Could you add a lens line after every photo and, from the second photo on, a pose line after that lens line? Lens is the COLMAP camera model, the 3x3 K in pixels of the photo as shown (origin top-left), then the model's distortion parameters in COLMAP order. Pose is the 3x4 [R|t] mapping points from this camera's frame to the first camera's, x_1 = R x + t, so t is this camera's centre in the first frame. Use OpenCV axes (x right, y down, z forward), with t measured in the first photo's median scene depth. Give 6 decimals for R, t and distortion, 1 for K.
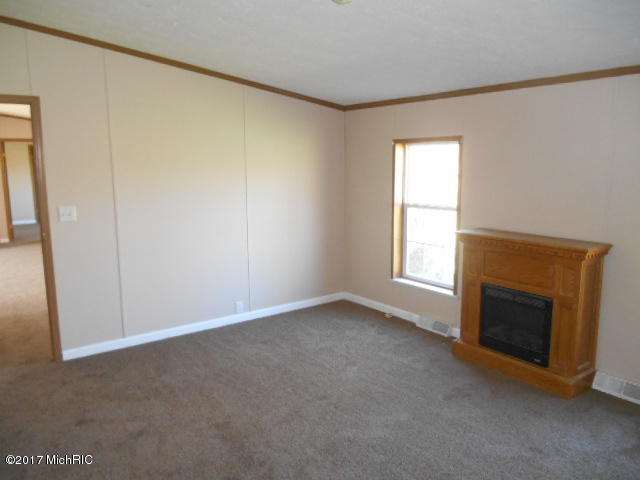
lens RADIAL K [[501.8, 0, 322.0], [0, 501.8, 237.7], [0, 0, 1]] dist [-0.030551, -0.003293]
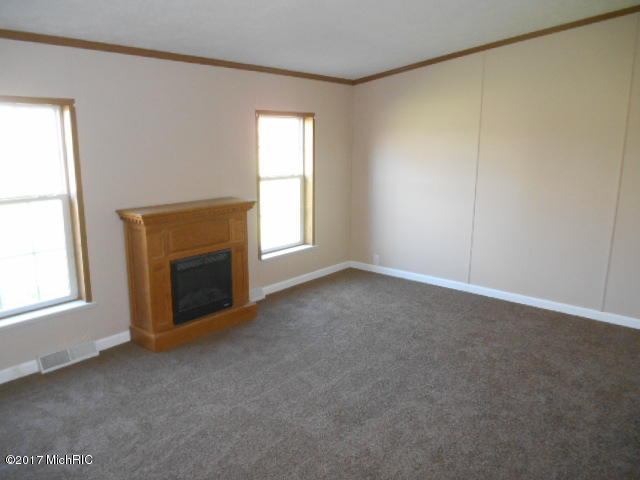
lens RADIAL K [[527.7, 0, 321.2], [0, 527.7, 230.1], [0, 0, 1]] dist [0.006930, 0.000539]
pose [[-0.266139, -0.171605, 0.948537, -0.752899], [0.140307, 0.966650, 0.214249, -0.153340], [-0.953669, 0.190106, -0.233185, 1.019430]]
